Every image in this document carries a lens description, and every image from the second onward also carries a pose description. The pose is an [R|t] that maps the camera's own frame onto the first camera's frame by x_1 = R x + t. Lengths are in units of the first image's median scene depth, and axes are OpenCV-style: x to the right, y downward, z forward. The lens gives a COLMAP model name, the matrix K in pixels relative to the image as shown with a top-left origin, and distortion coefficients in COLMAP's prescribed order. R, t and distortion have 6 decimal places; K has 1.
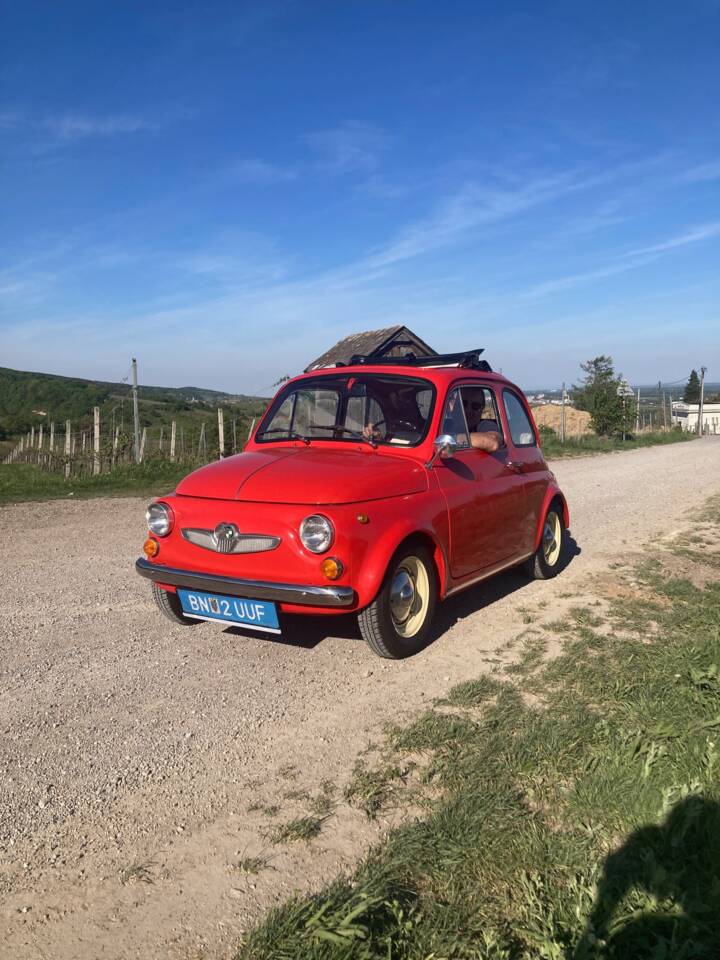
lens RADIAL K [[783.4, 0, 357.2], [0, 783.4, 459.9], [0, 0, 1]] dist [0.004002, -0.017361]
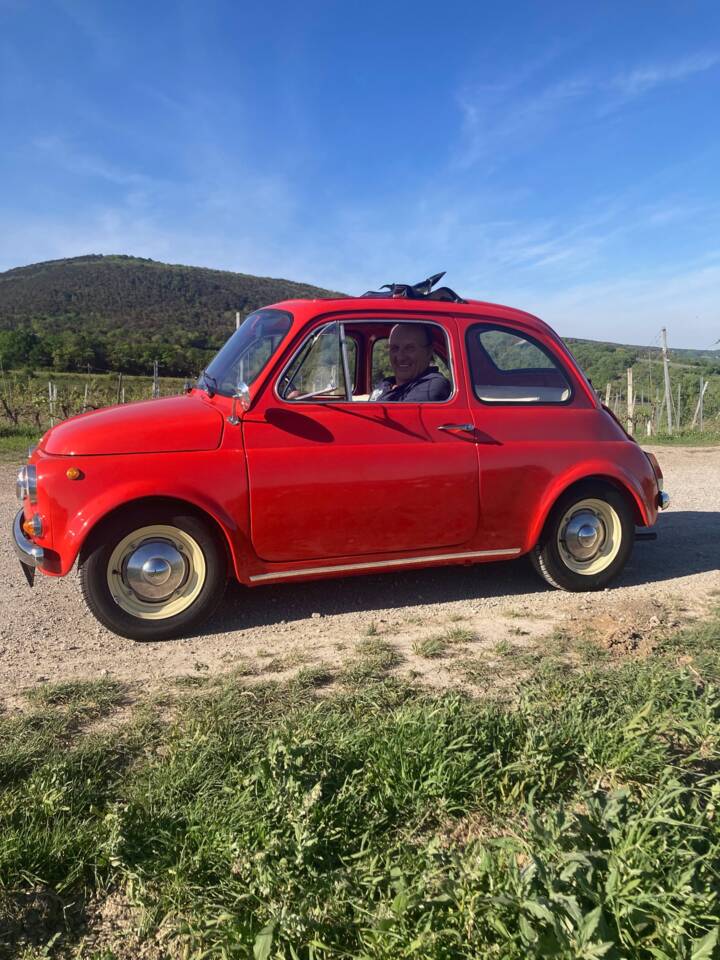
lens RADIAL K [[783.4, 0, 375.0], [0, 783.4, 495.8], [0, 0, 1]] dist [0.004002, -0.017361]
pose [[0.794843, 0.089302, -0.600208, 0.153057], [-0.035385, 0.994250, 0.101070, -0.000459], [0.605782, -0.059097, 0.793433, 0.095229]]
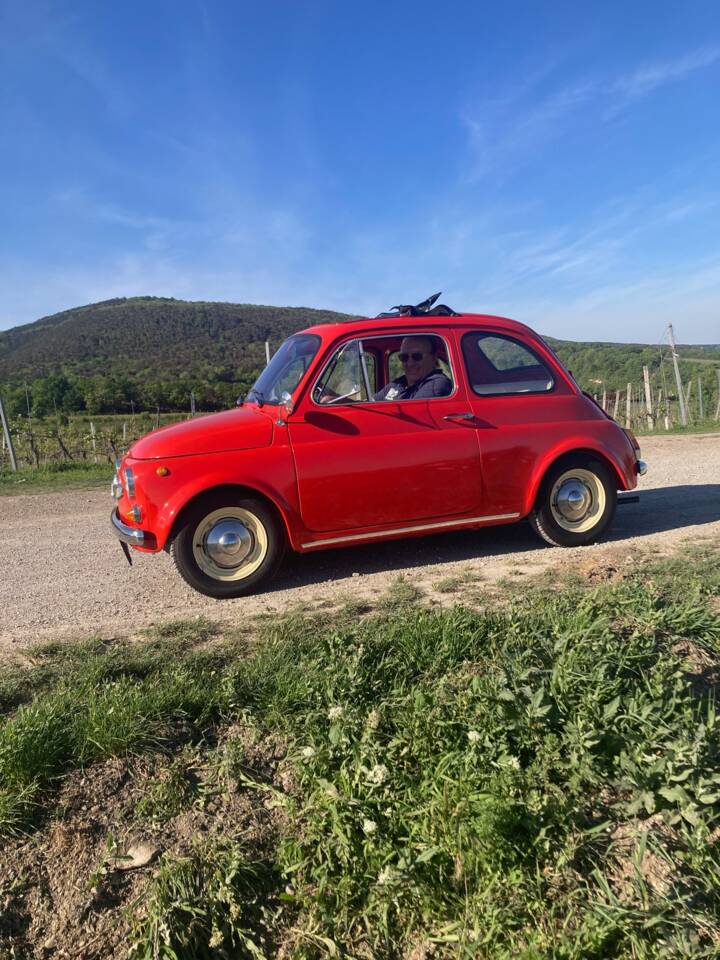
lens RADIAL K [[783.4, 0, 367.8], [0, 783.4, 500.9], [0, 0, 1]] dist [0.004002, -0.017361]
pose [[0.766860, 0.023054, -0.641400, 0.184184], [0.038186, 0.995945, 0.081454, 0.006645], [0.640677, -0.086957, 0.762871, 0.059489]]
